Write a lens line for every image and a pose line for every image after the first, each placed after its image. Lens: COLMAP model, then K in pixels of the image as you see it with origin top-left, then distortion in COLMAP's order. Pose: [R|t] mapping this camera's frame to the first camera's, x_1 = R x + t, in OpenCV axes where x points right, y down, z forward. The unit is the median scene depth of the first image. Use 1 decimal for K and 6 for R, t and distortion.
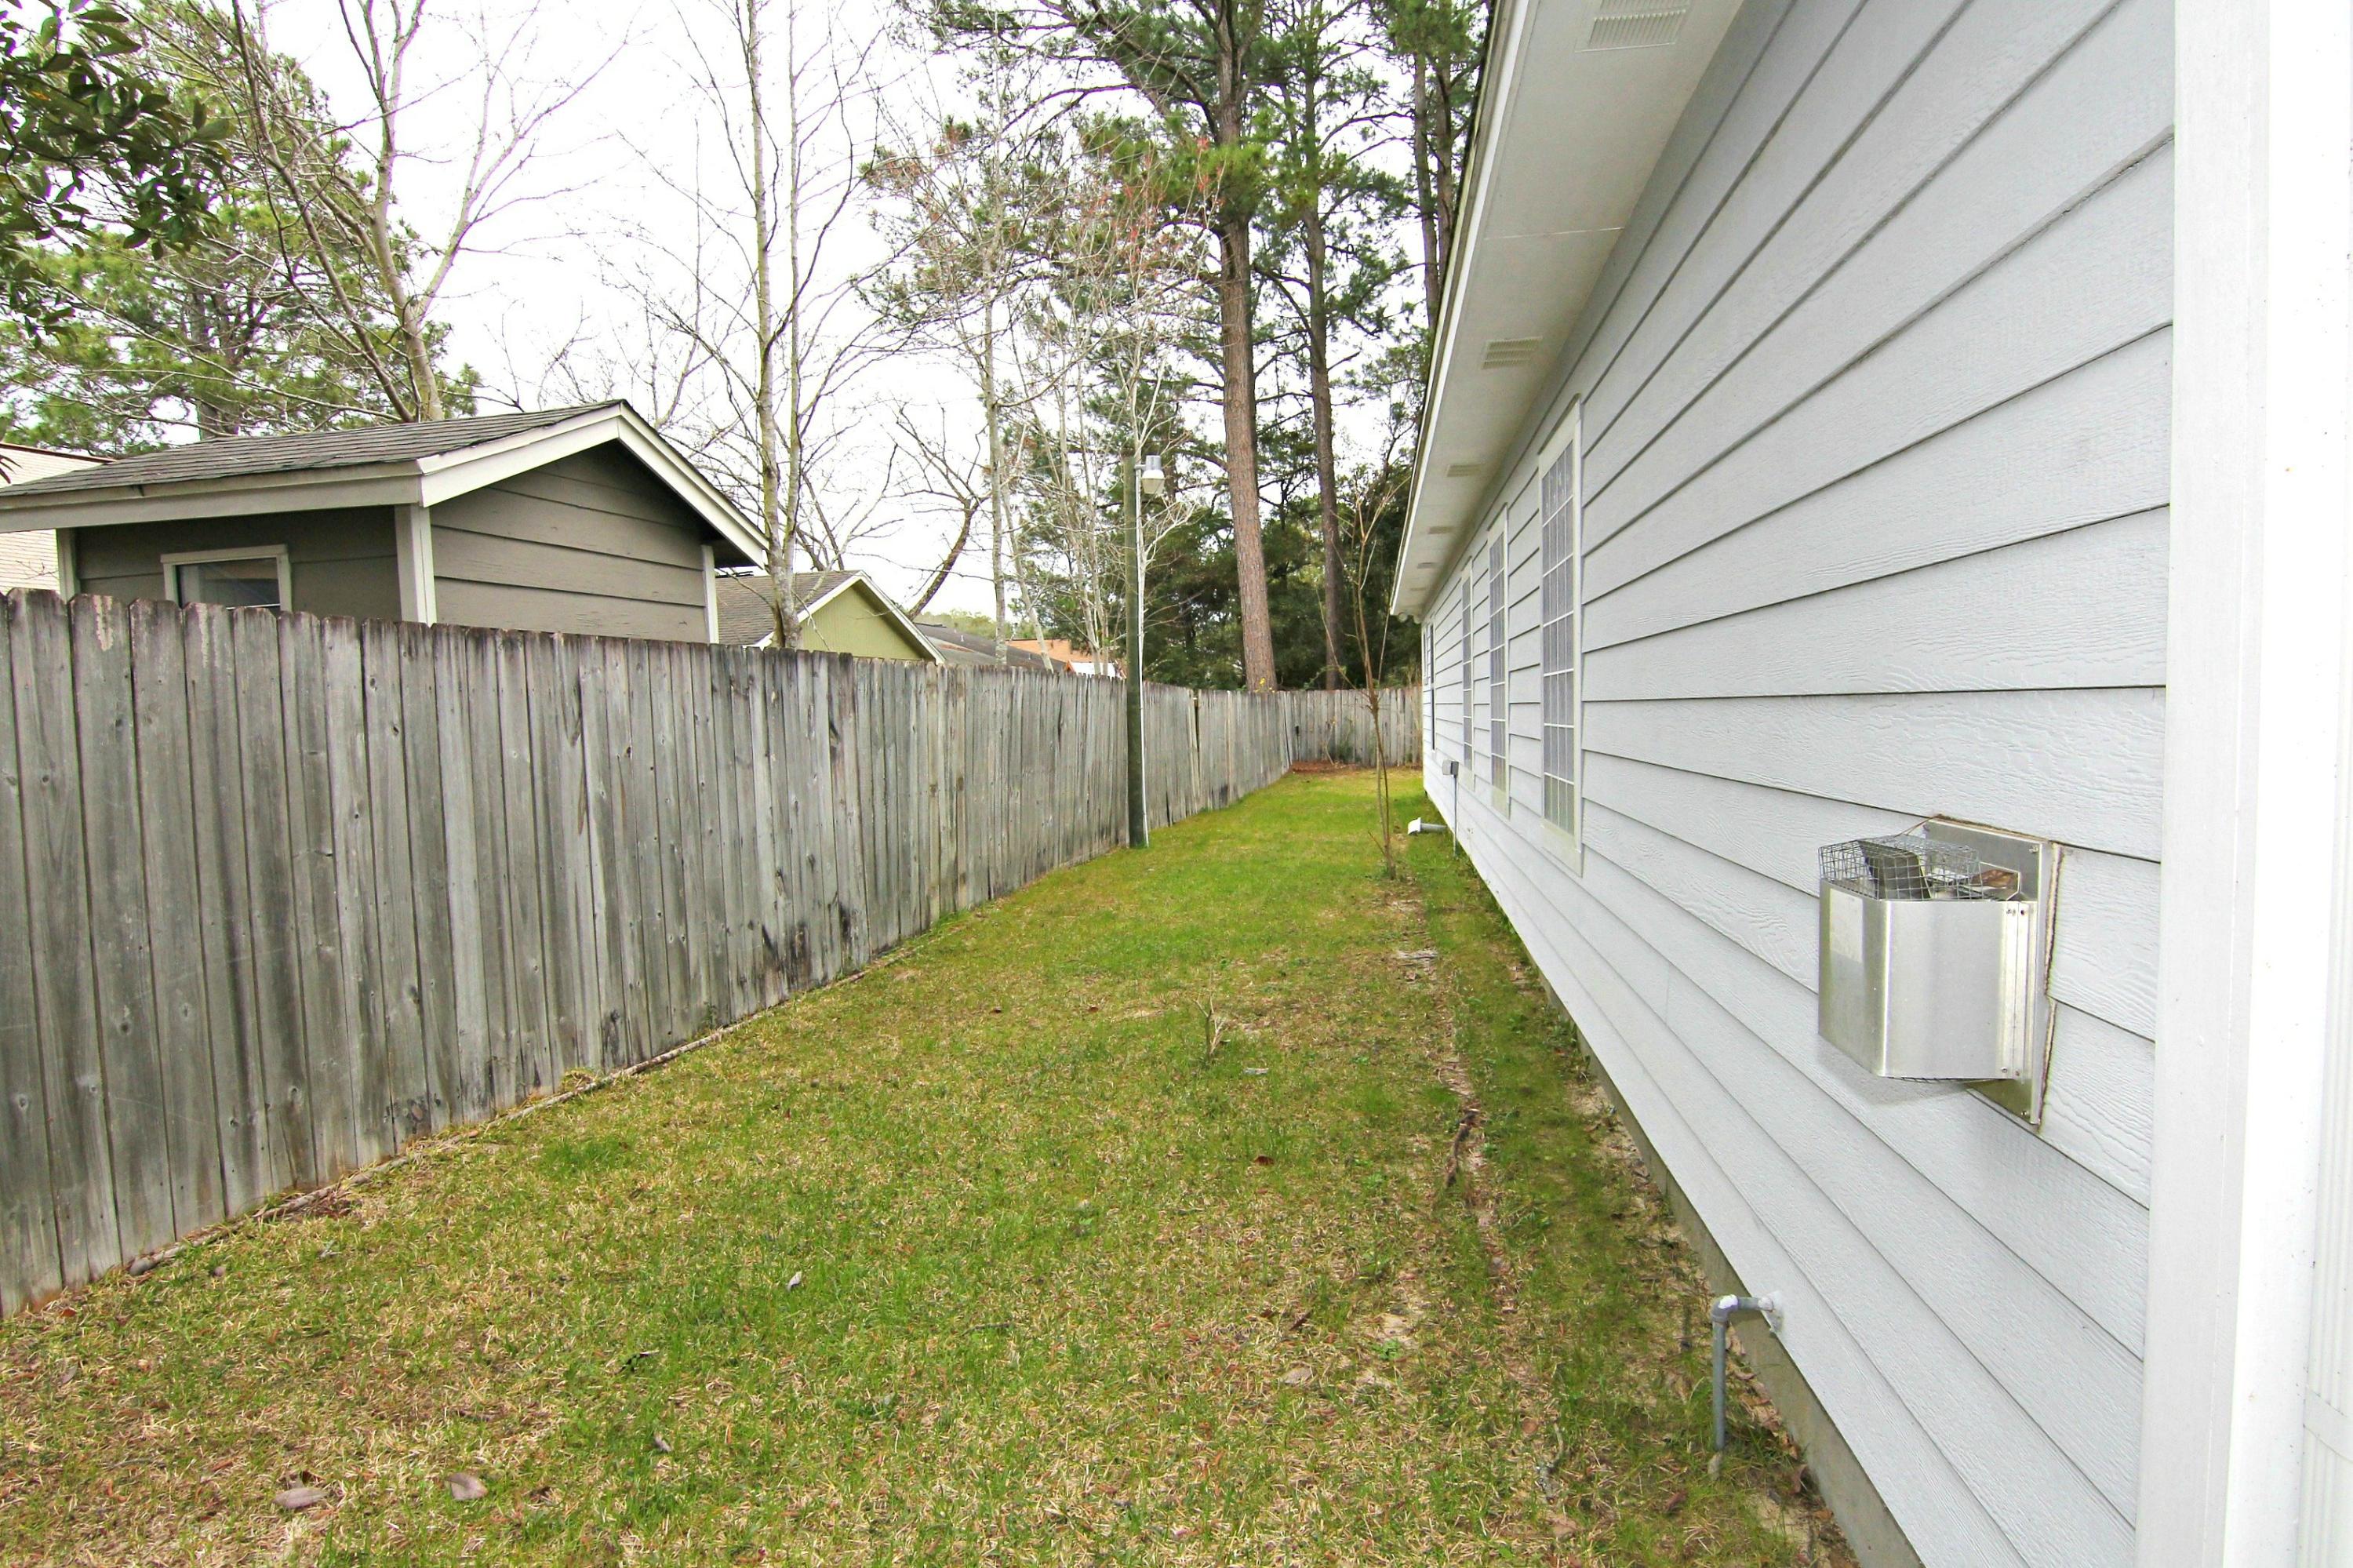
lens RADIAL K [[1203.3, 0, 1163.6], [0, 1203.3, 790.8], [0, 0, 1]] dist [-0.004535, -0.011203]
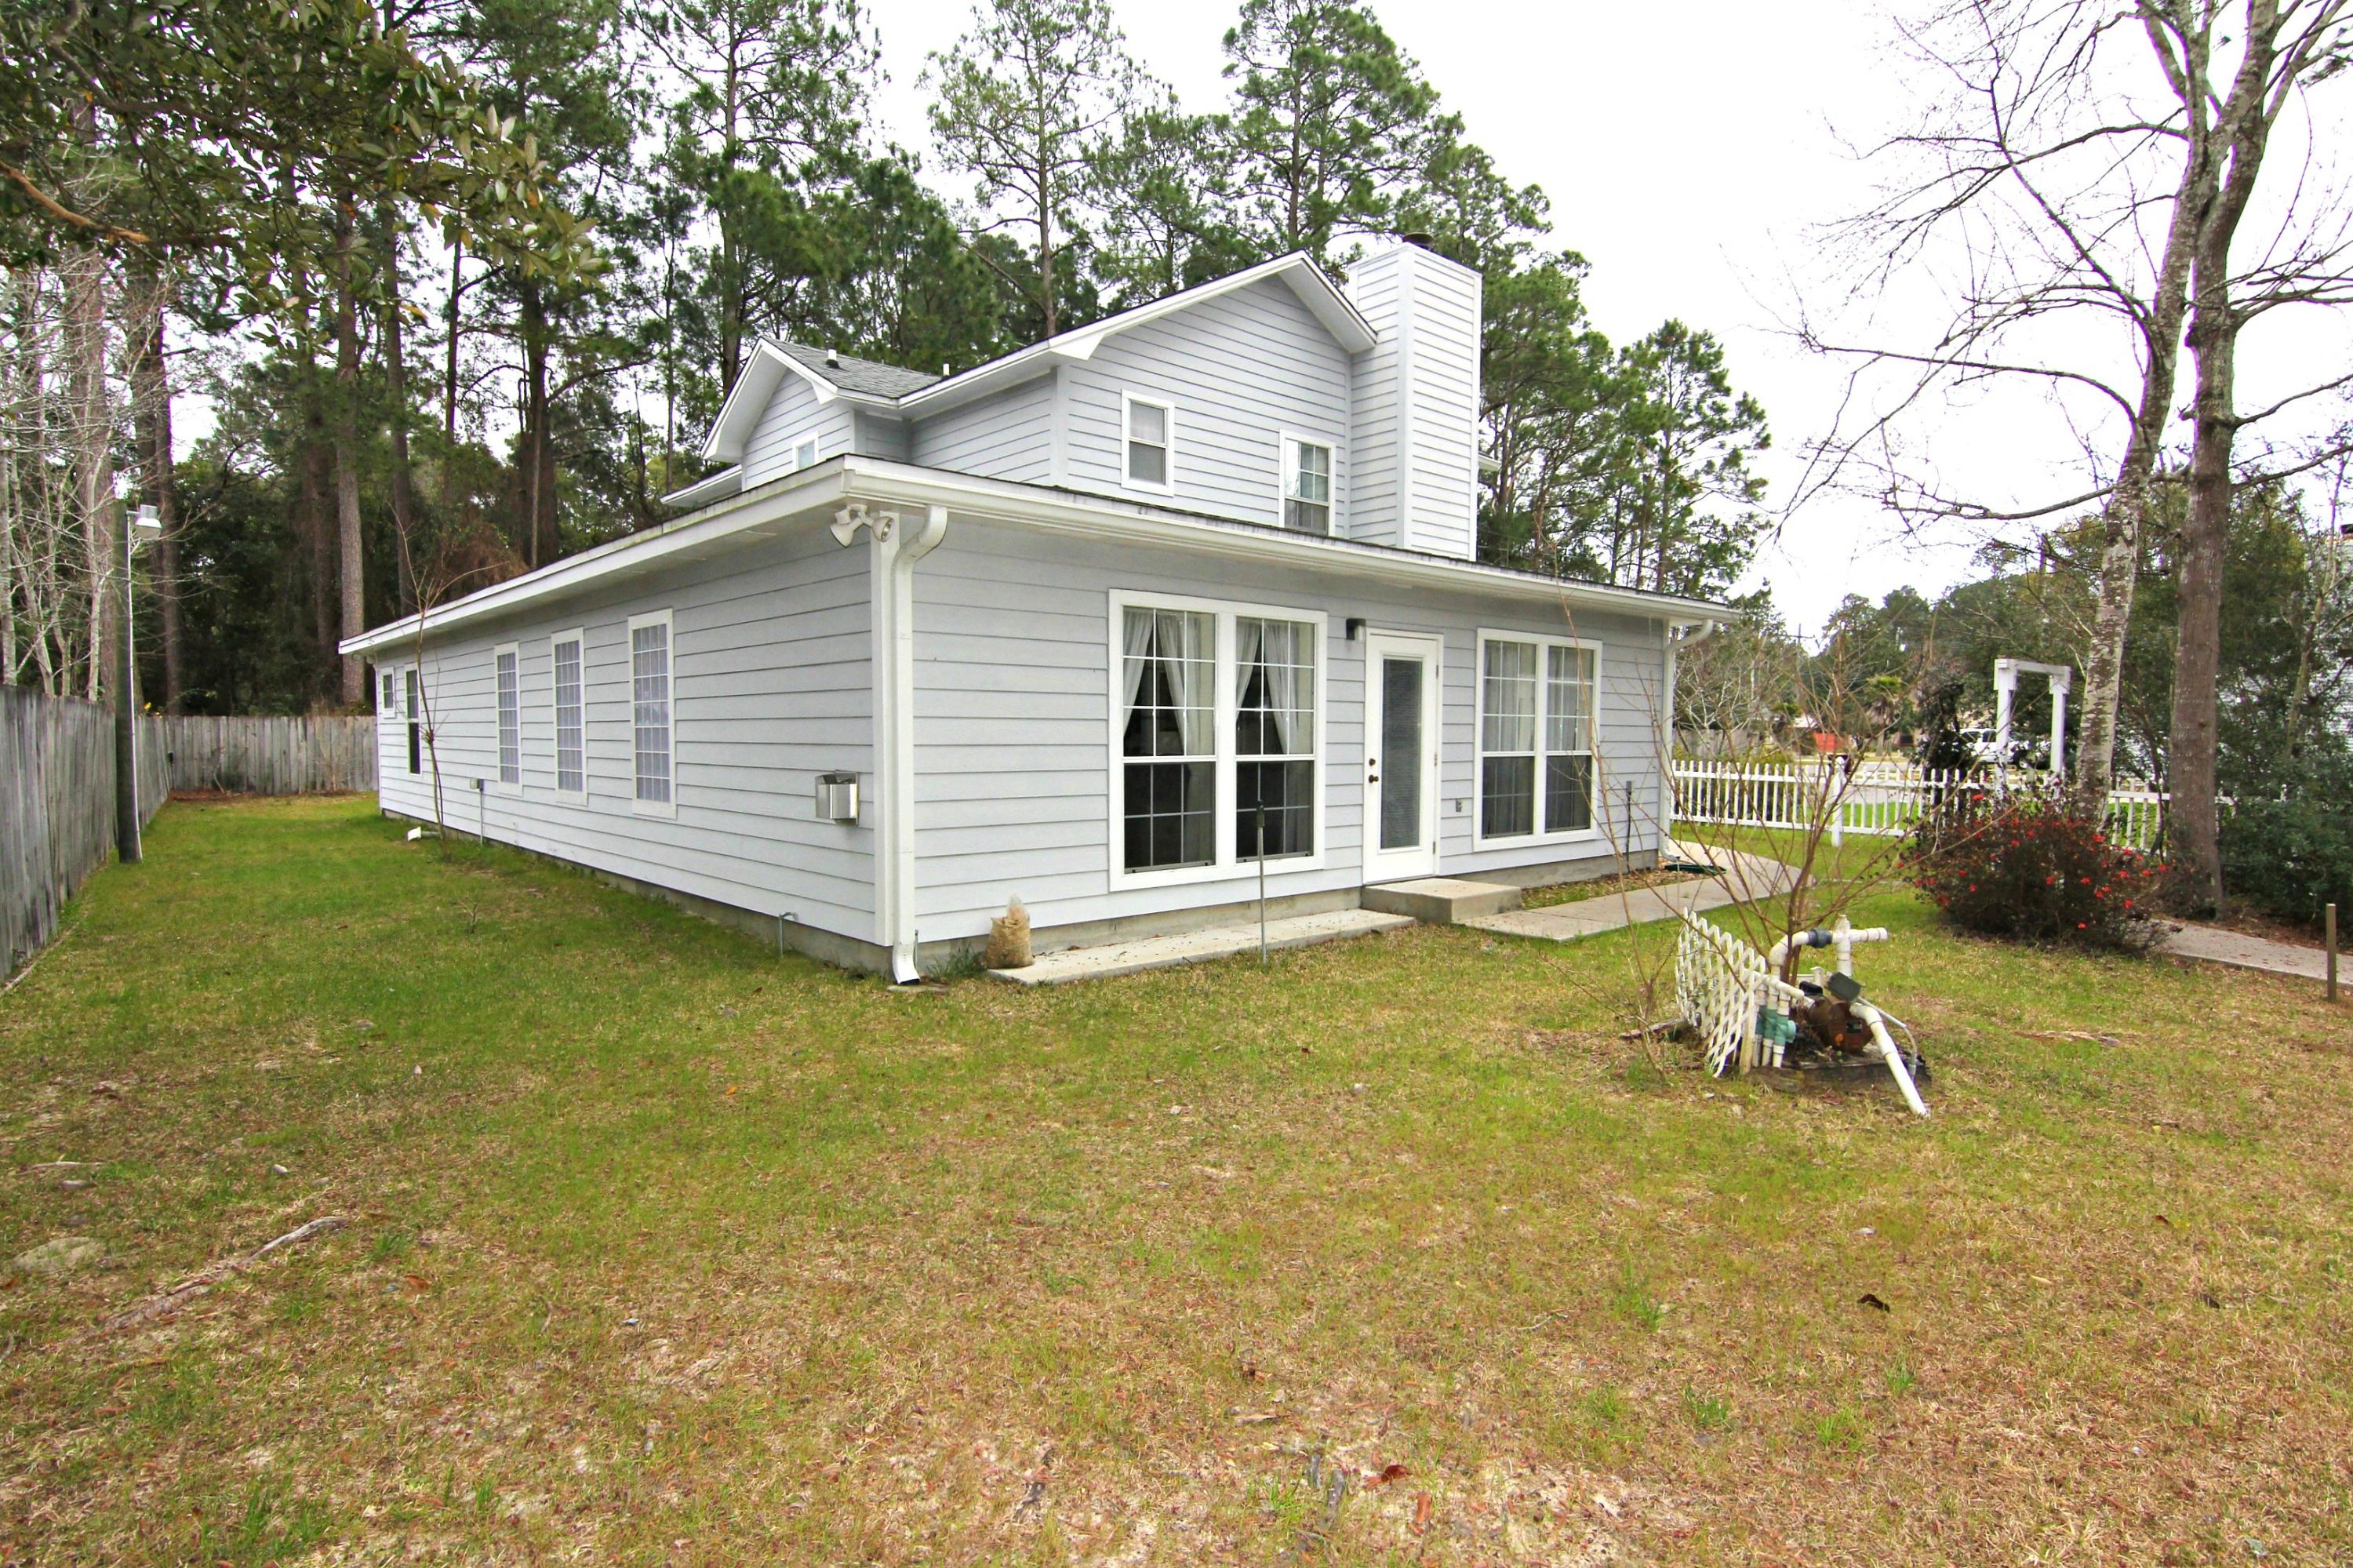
lens RADIAL K [[1203.3, 0, 1163.6], [0, 1203.3, 790.8], [0, 0, 1]] dist [-0.004535, -0.011203]
pose [[0.604589, -0.009445, 0.796482, -0.309160], [0.033215, 0.999359, -0.013363, 0.027741], [-0.795845, 0.034534, 0.604515, -0.380725]]
